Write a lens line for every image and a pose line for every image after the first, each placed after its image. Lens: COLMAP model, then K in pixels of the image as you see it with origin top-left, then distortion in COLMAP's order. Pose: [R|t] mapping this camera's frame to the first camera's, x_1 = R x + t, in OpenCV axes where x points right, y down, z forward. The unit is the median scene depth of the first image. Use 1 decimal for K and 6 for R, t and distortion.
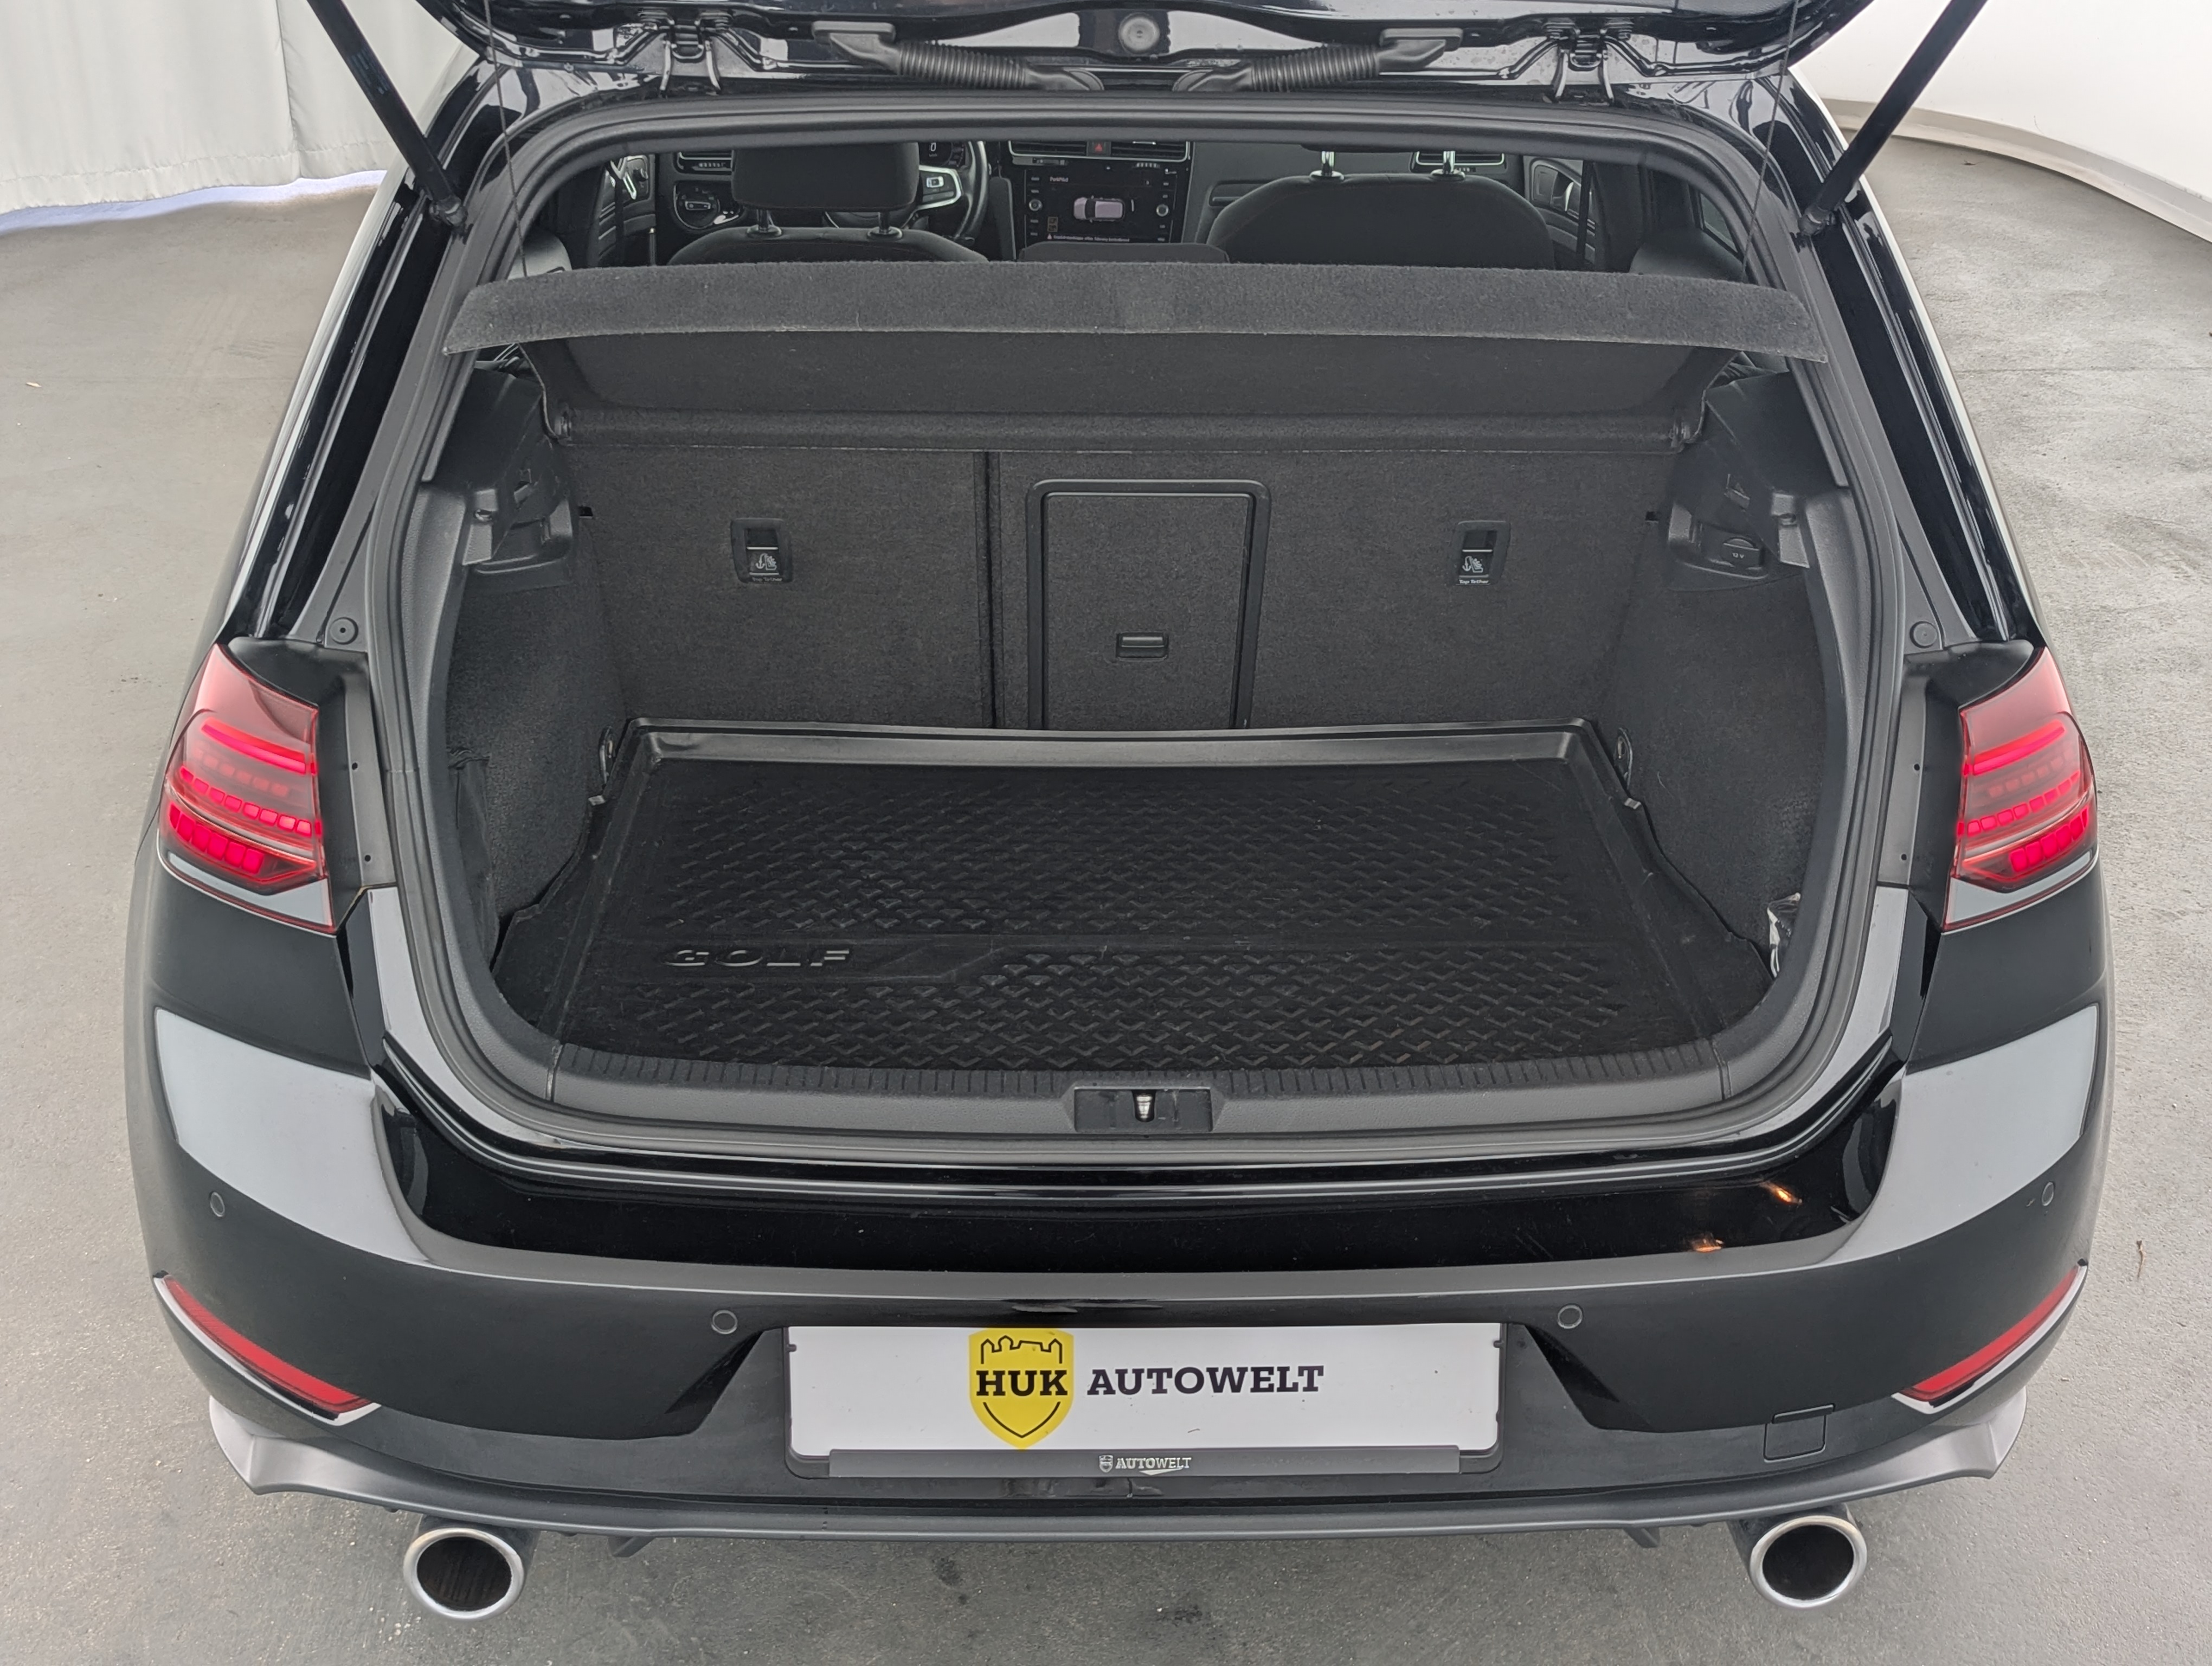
lens RADIAL K [[2445.5, 0, 1117.0], [0, 2445.5, 833.4], [0, 0, 1]] dist [0.038707, 0.000000]
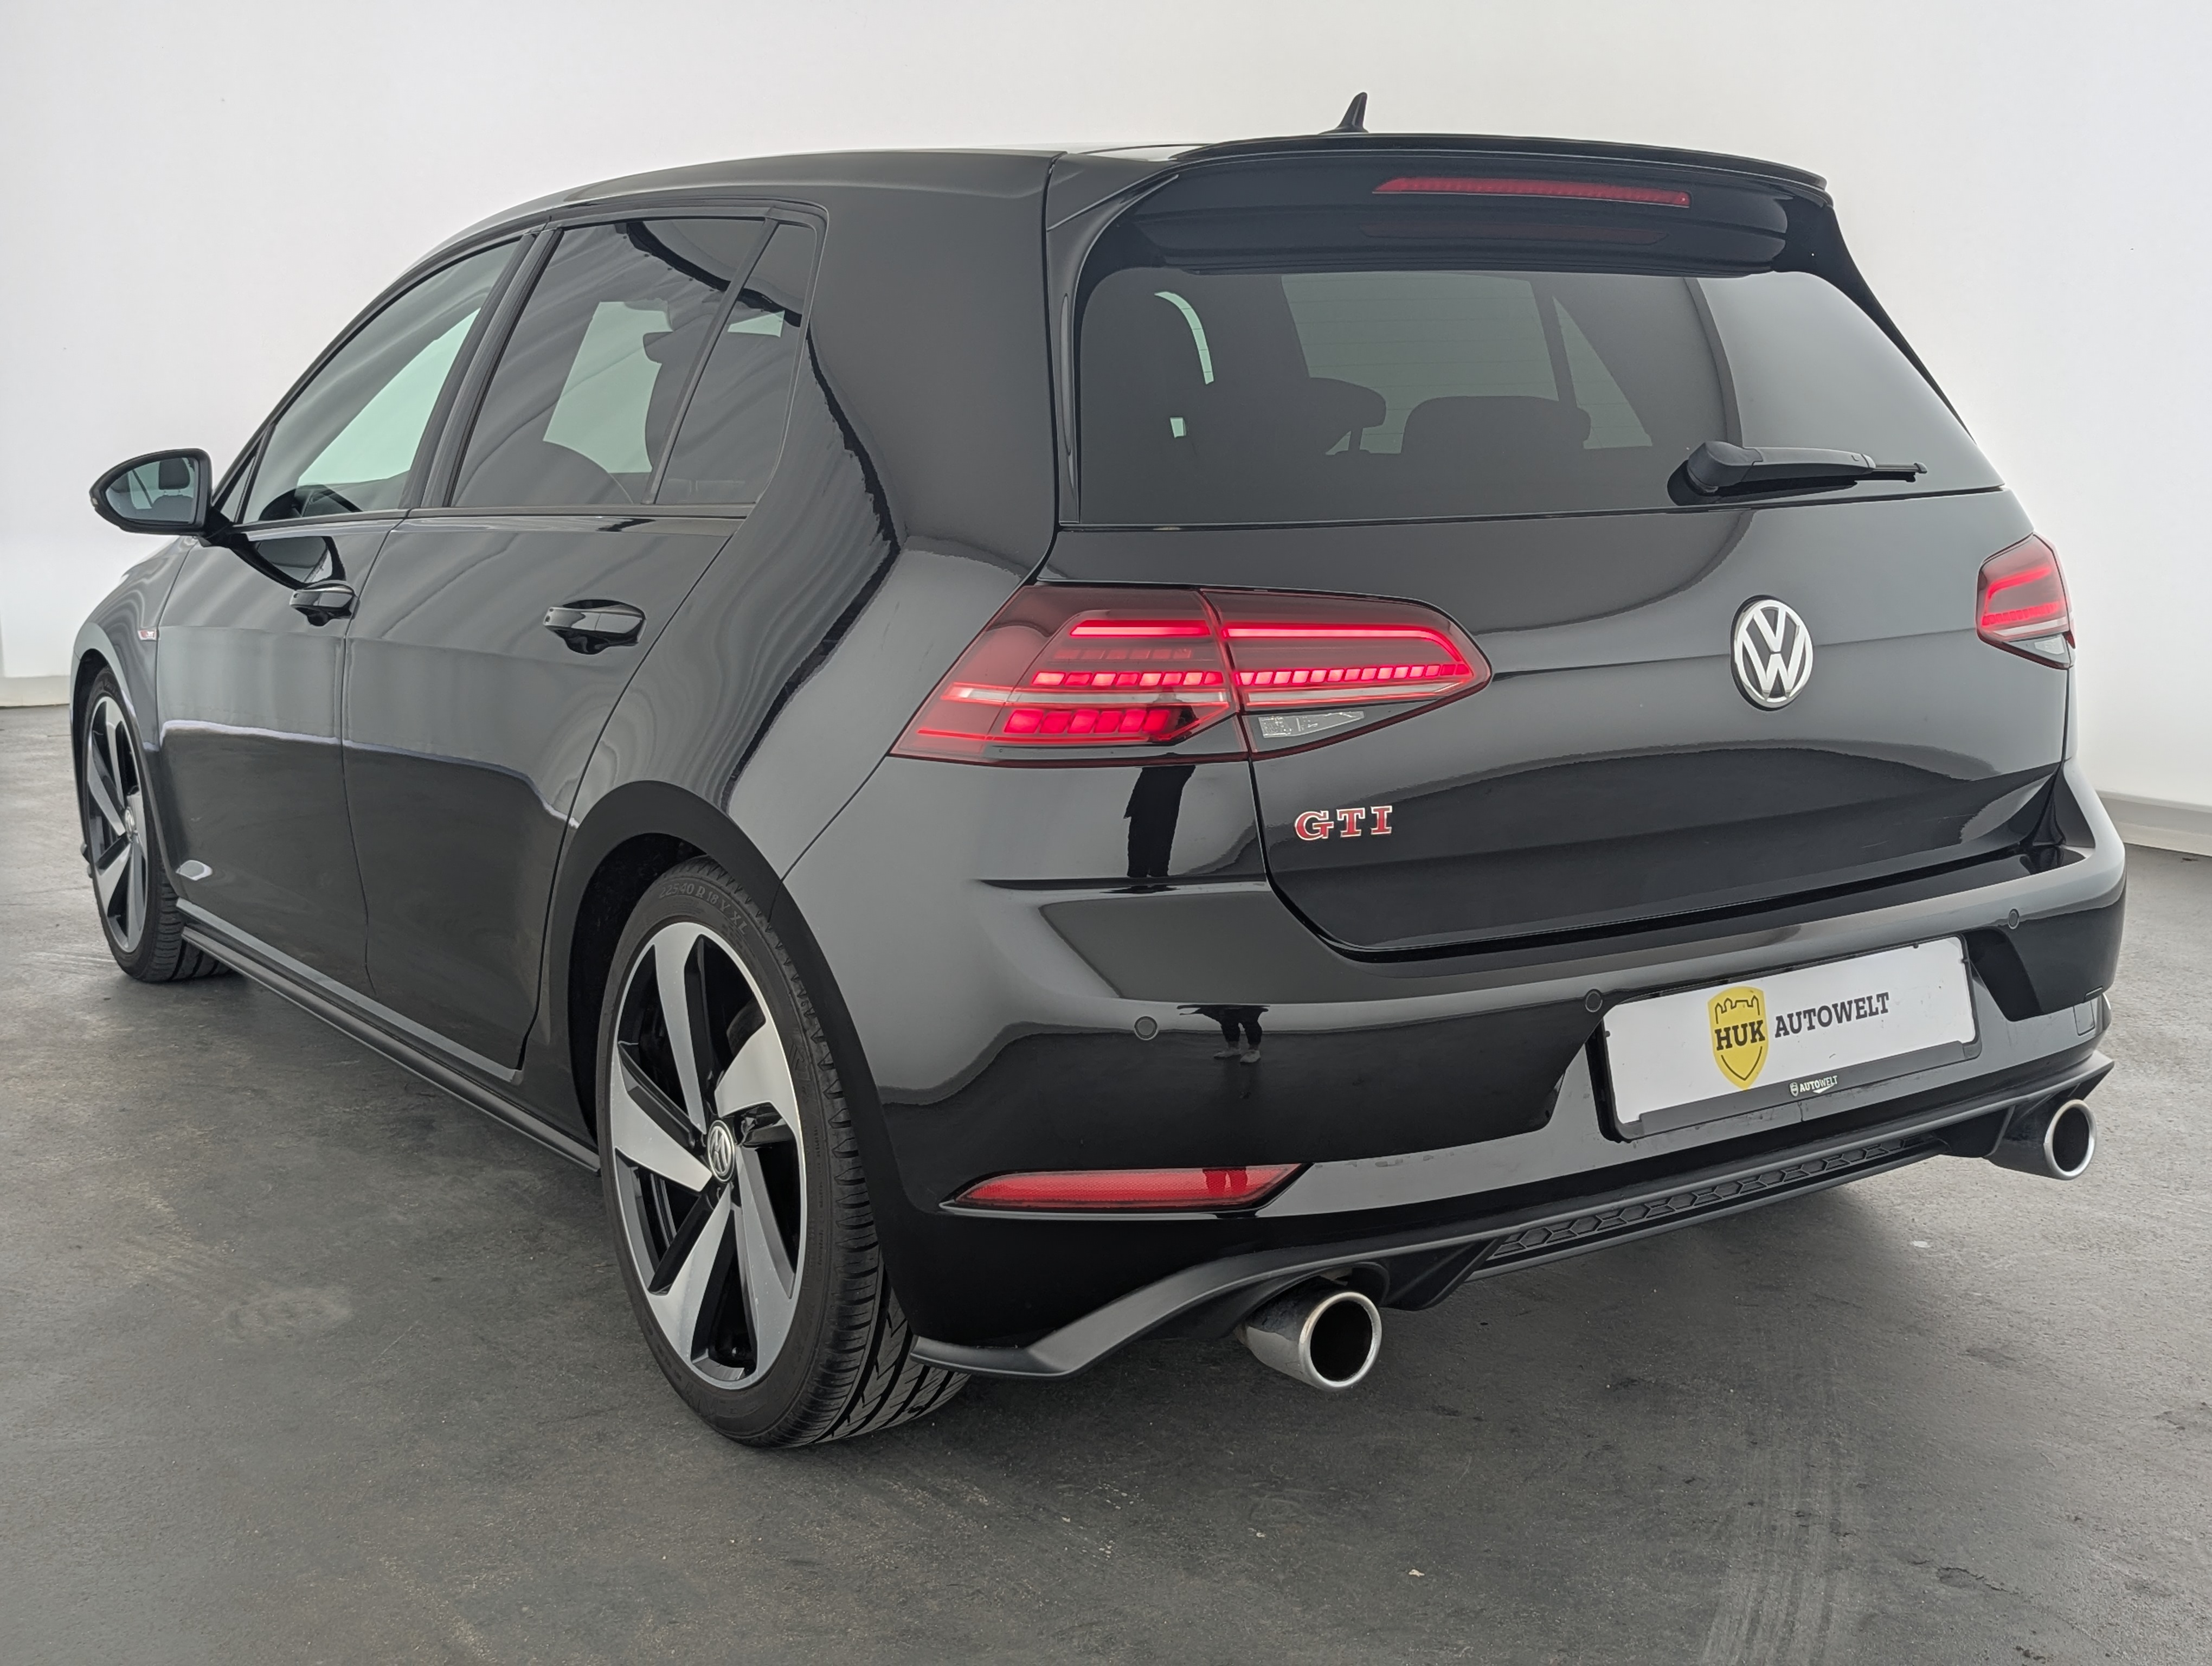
lens RADIAL K [[2445.5, 0, 1012.9], [0, 2445.5, 803.9], [0, 0, 1]] dist [0.038707, 0.000000]
pose [[0.857342, -0.106252, 0.503662, -0.829362], [0.242630, 0.946365, -0.213365, 0.235859], [-0.453978, 0.305130, 0.837138, 0.021818]]
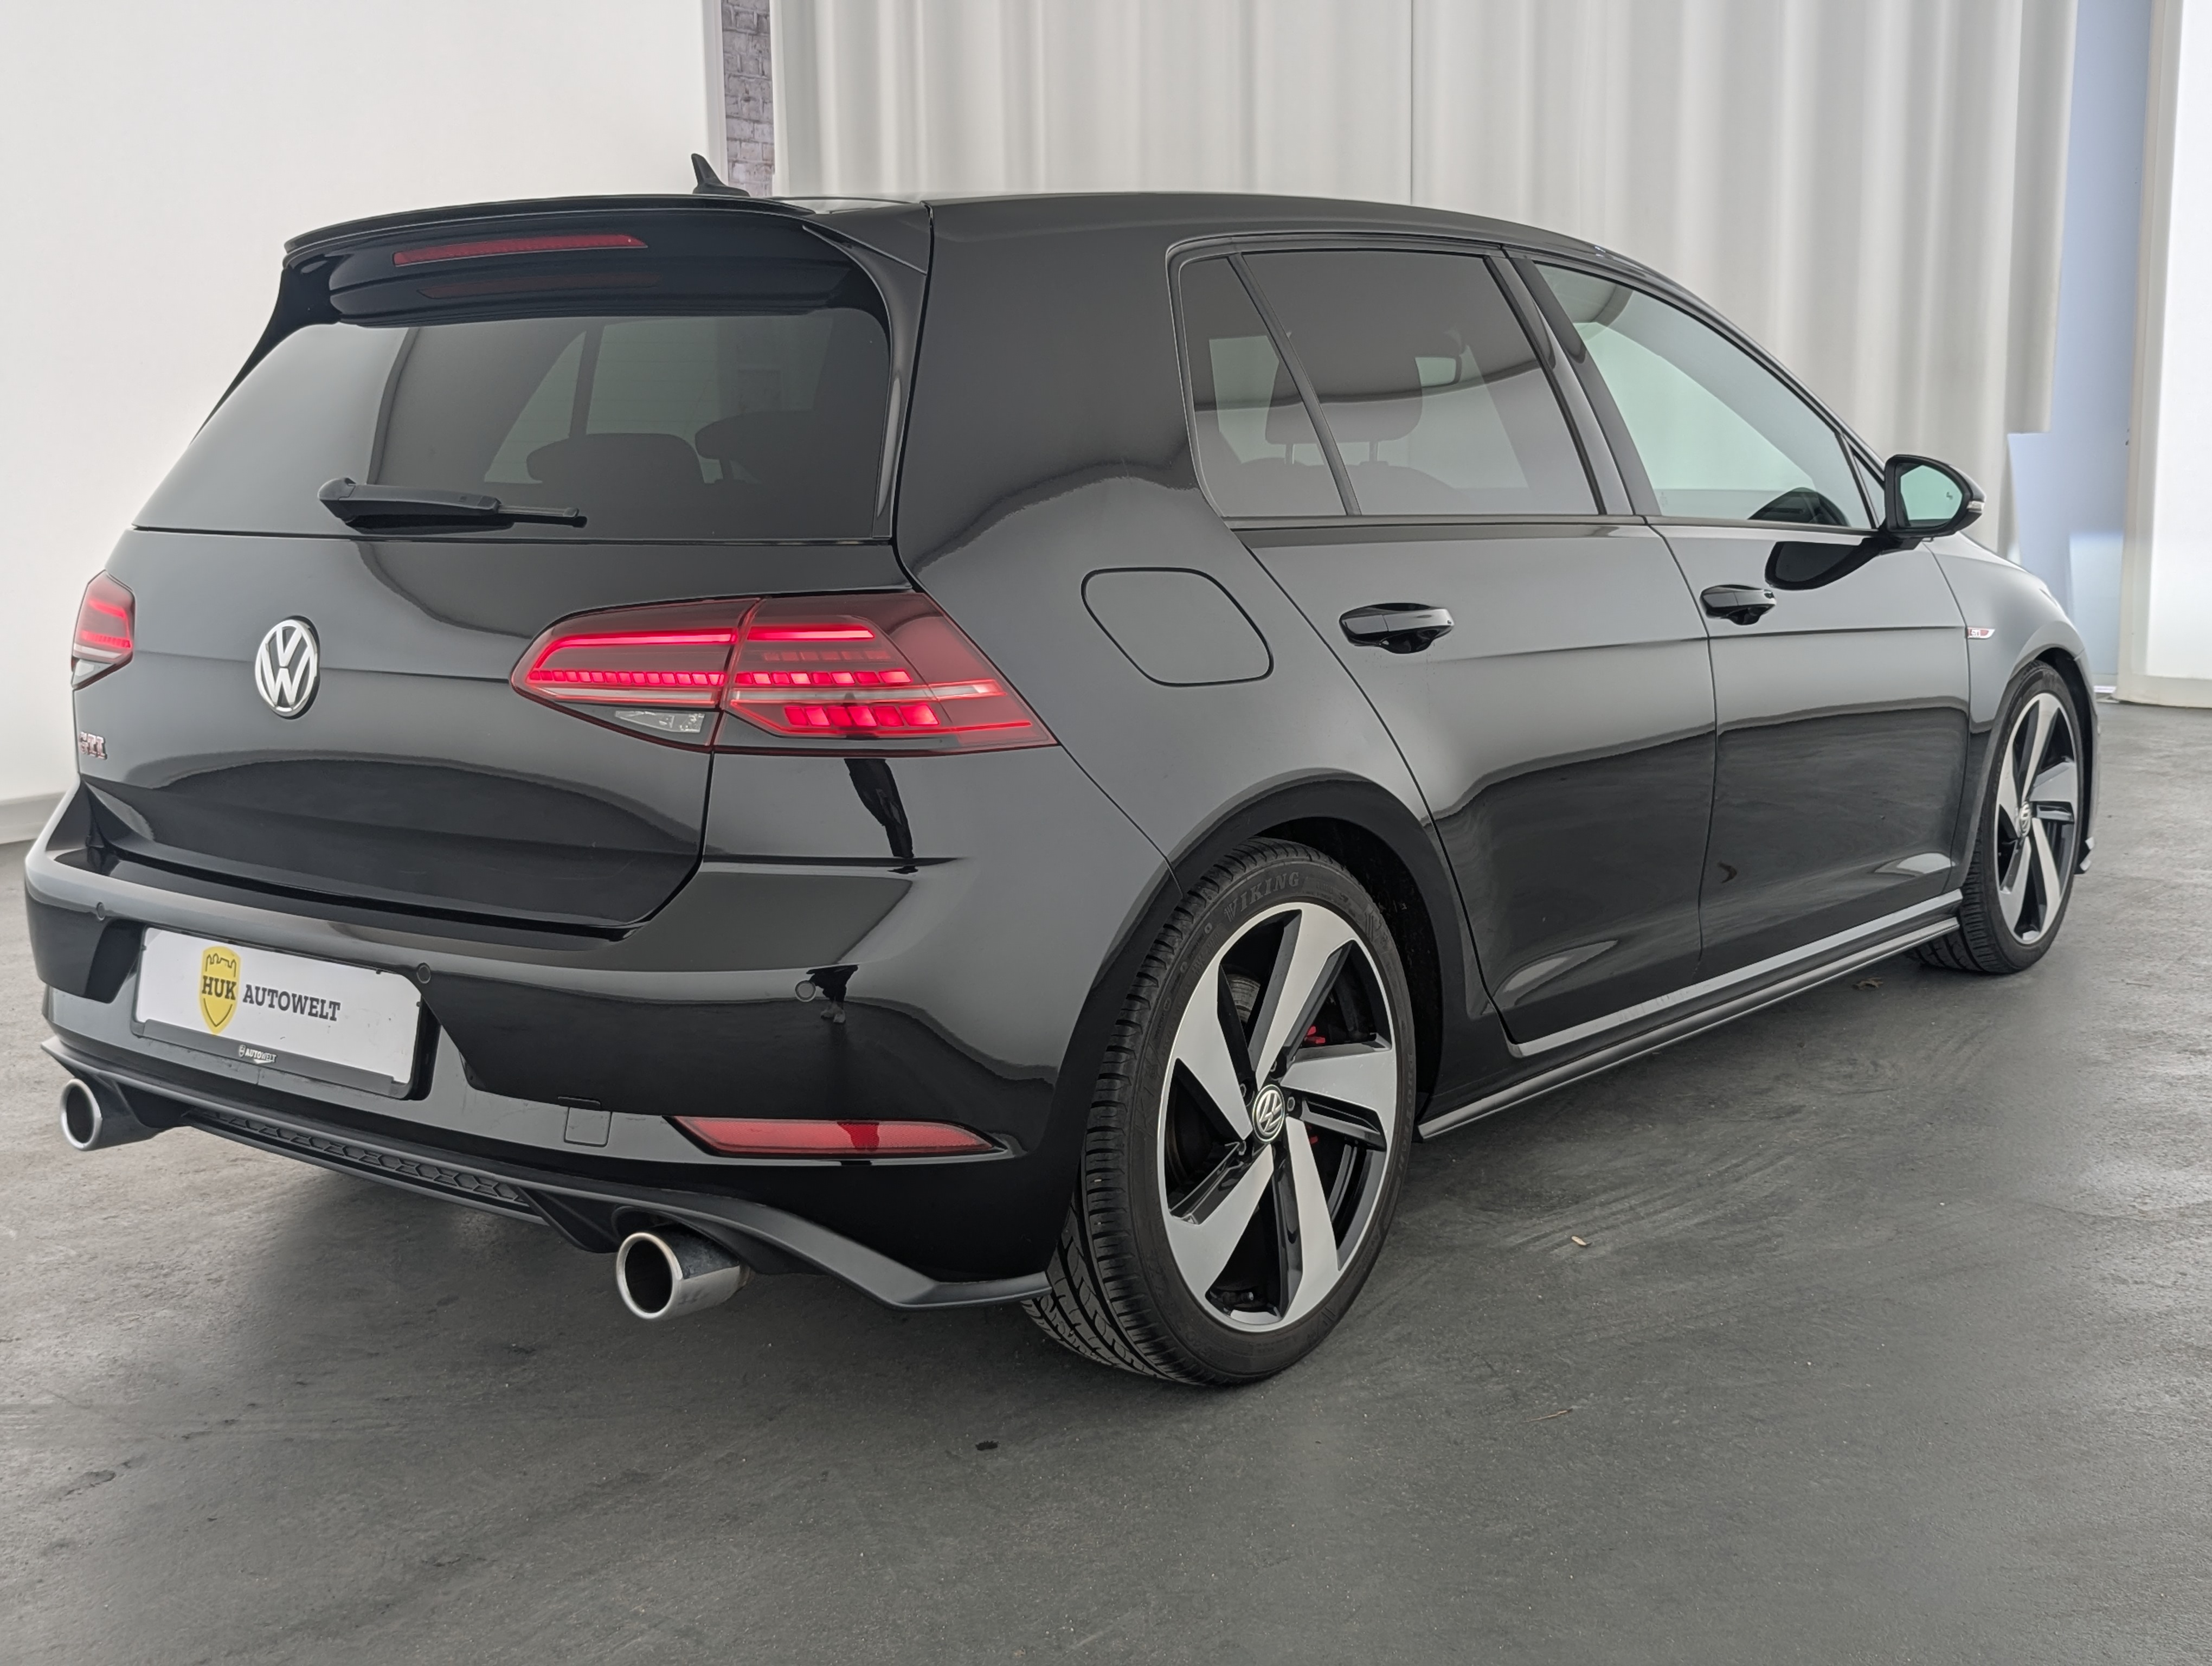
lens RADIAL K [[2445.5, 0, 1187.8], [0, 2445.5, 824.7], [0, 0, 1]] dist [0.038707, 0.000000]
pose [[0.788438, 0.078349, -0.610104, 1.105004], [-0.245976, 0.949258, -0.195972, 0.224830], [0.563792, 0.304583, 0.767703, 0.100199]]
